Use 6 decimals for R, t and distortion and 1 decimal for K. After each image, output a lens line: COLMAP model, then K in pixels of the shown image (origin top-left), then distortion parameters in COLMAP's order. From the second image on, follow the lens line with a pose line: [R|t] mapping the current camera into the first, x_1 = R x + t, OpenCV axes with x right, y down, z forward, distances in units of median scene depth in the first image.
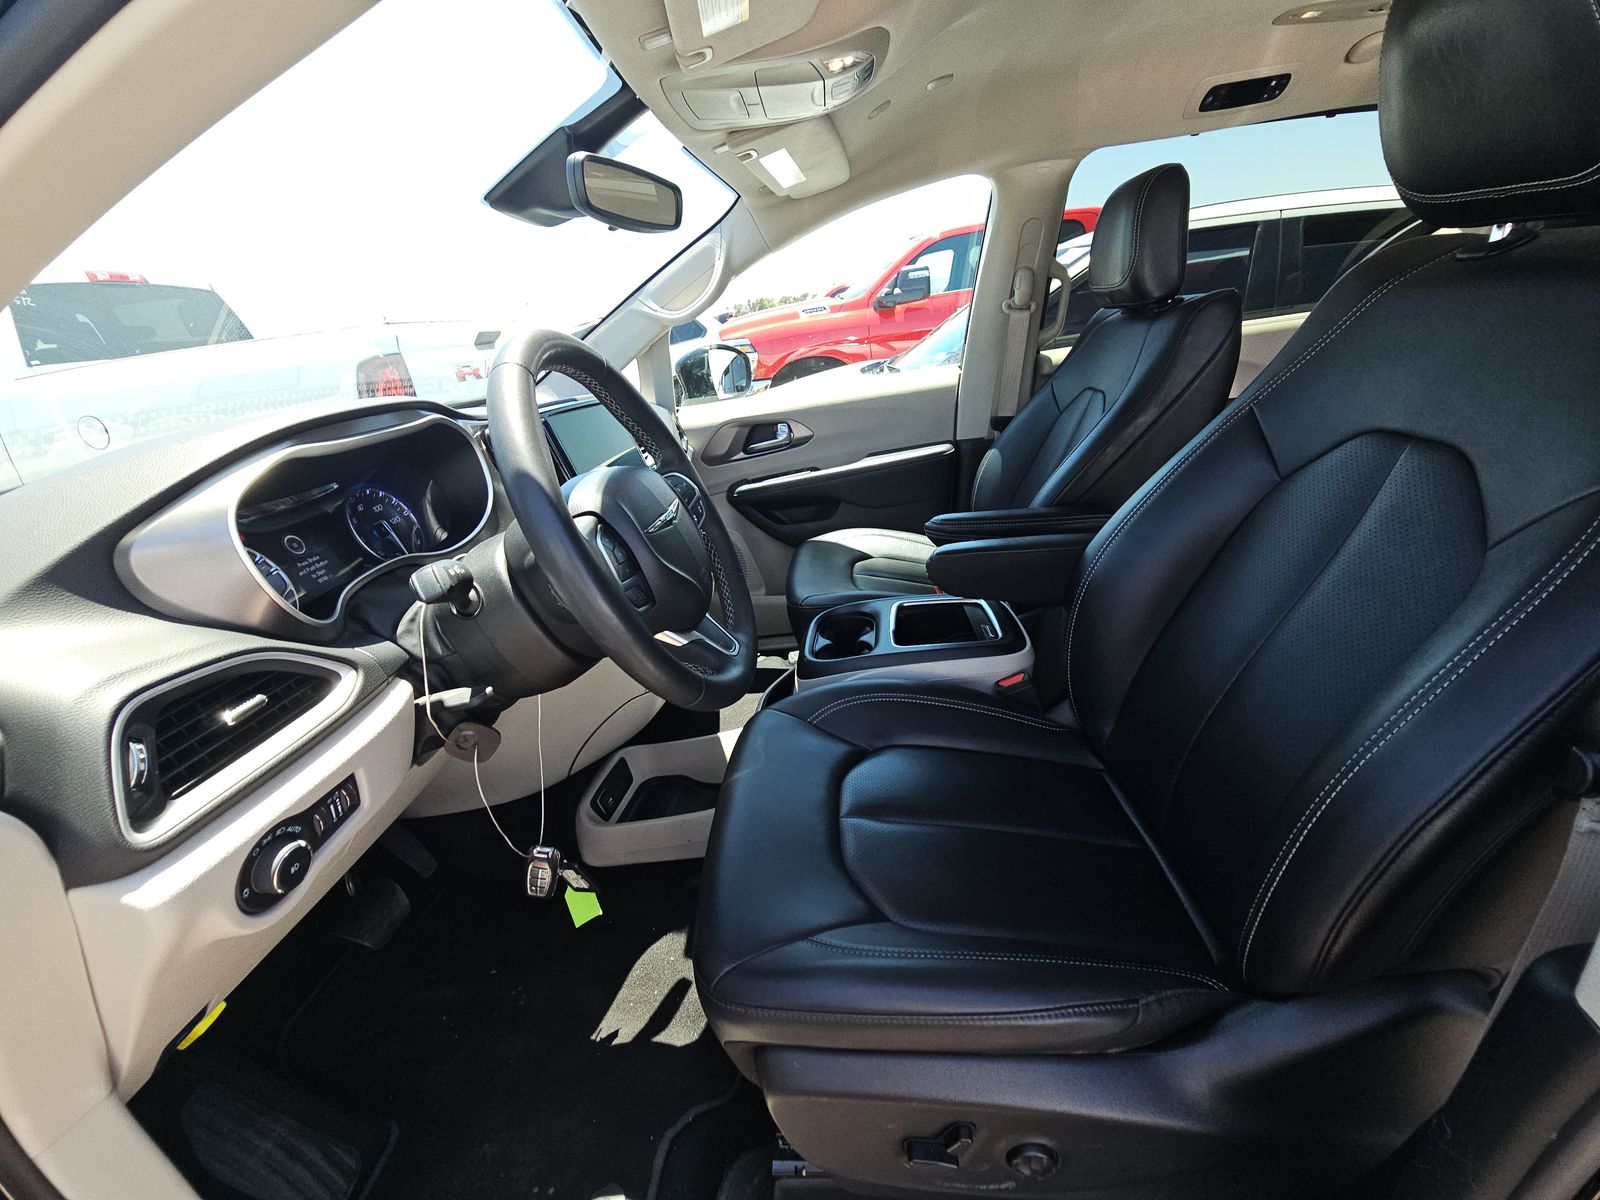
lens RADIAL K [[650.9, 0, 797.8], [0, 650.9, 602.7], [0, 0, 1]] dist [0.003283, -0.002888]
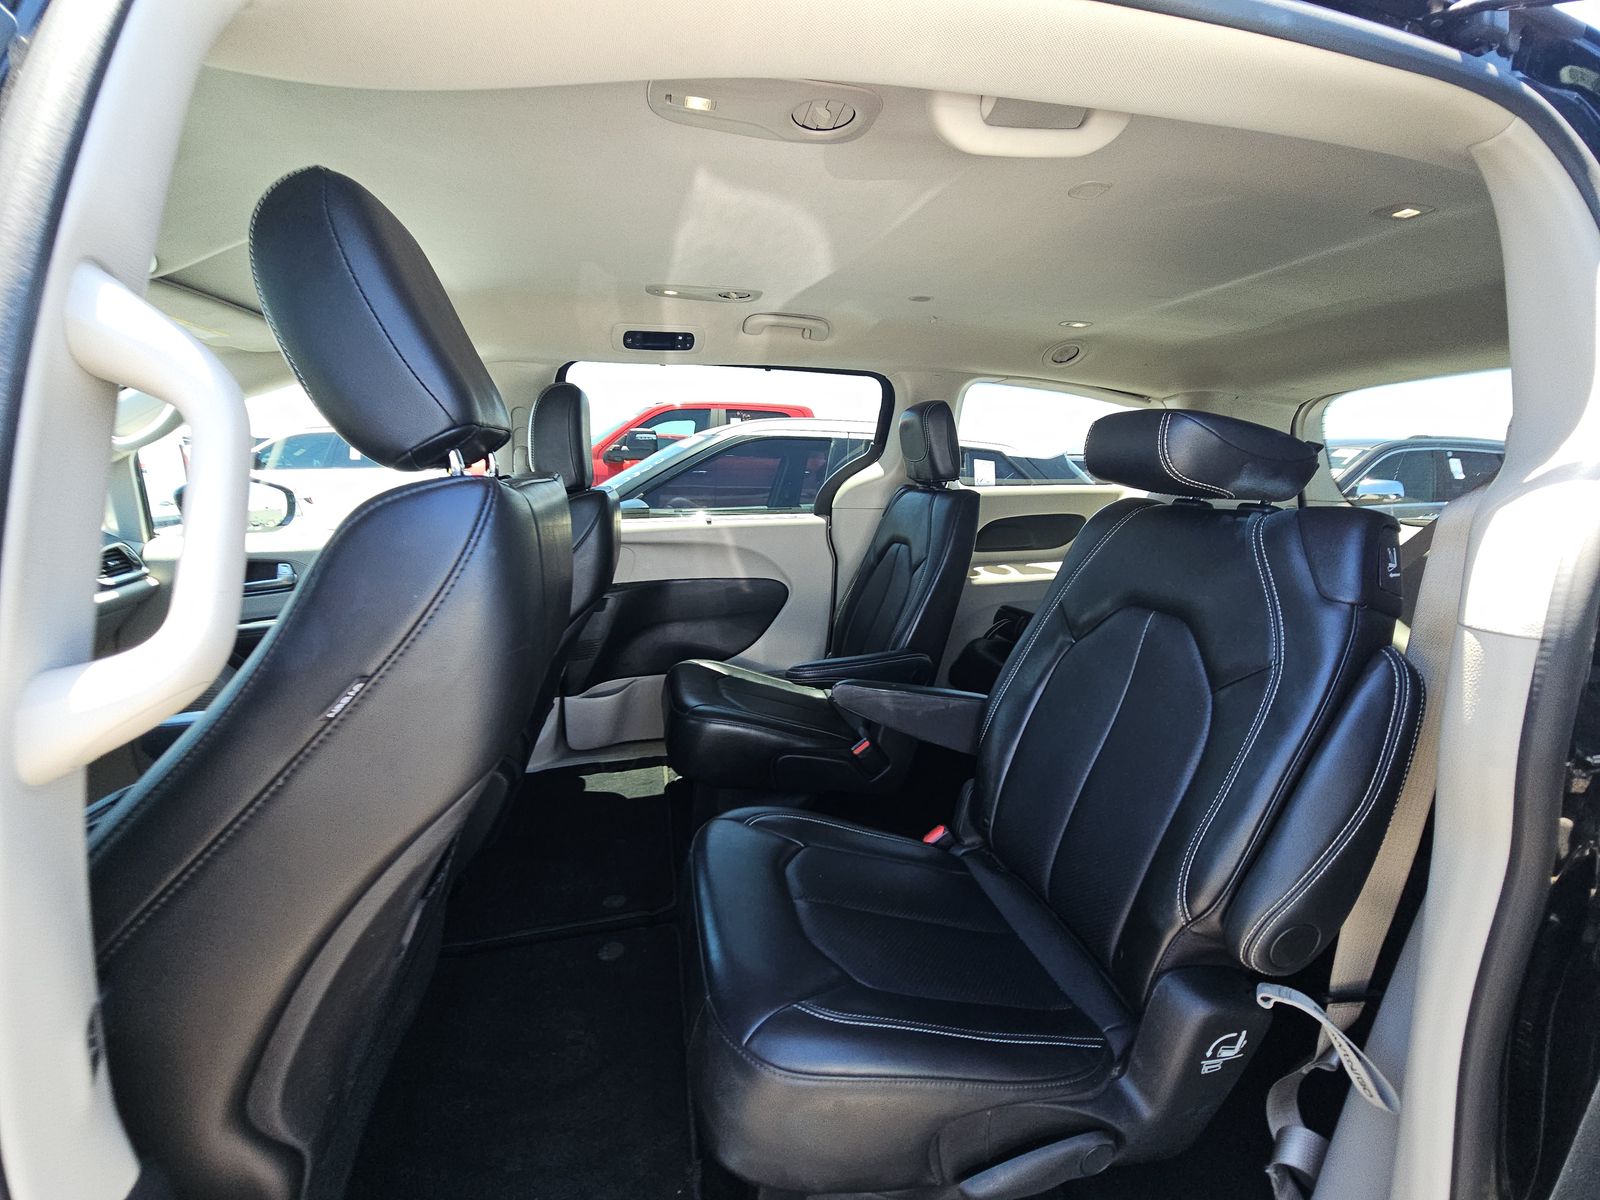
lens RADIAL K [[650.9, 0, 799.3], [0, 650.9, 601.9], [0, 0, 1]] dist [0.003283, -0.002888]
pose [[0.955578, 0.072933, 0.285574, 0.474677], [-0.011094, 0.977115, -0.212424, -0.035025], [-0.294531, 0.199819, 0.934518, -0.093834]]
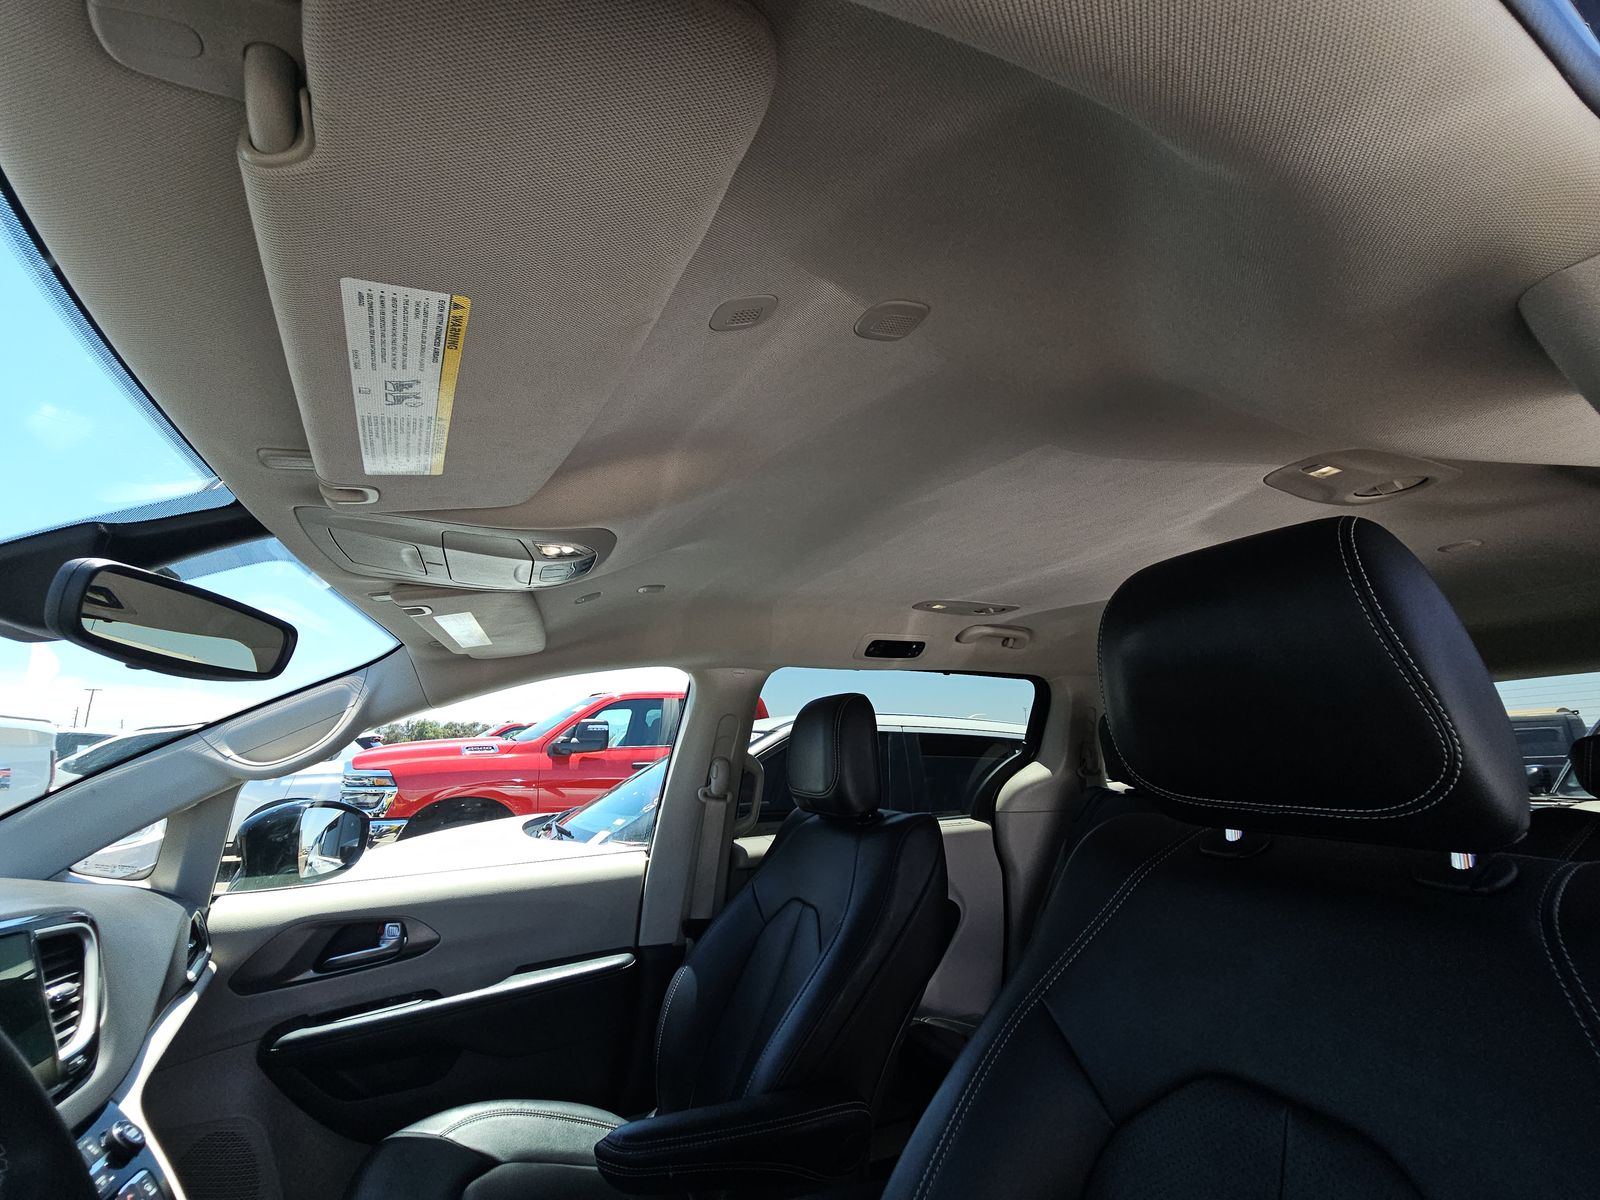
lens RADIAL K [[650.9, 0, 791.4], [0, 650.9, 609.3], [0, 0, 1]] dist [0.003283, -0.002888]
pose [[0.890230, 0.200563, 0.408979, 0.002788], [0.084772, 0.809215, -0.581364, -0.118098], [-0.447553, 0.552218, 0.703386, 0.148240]]
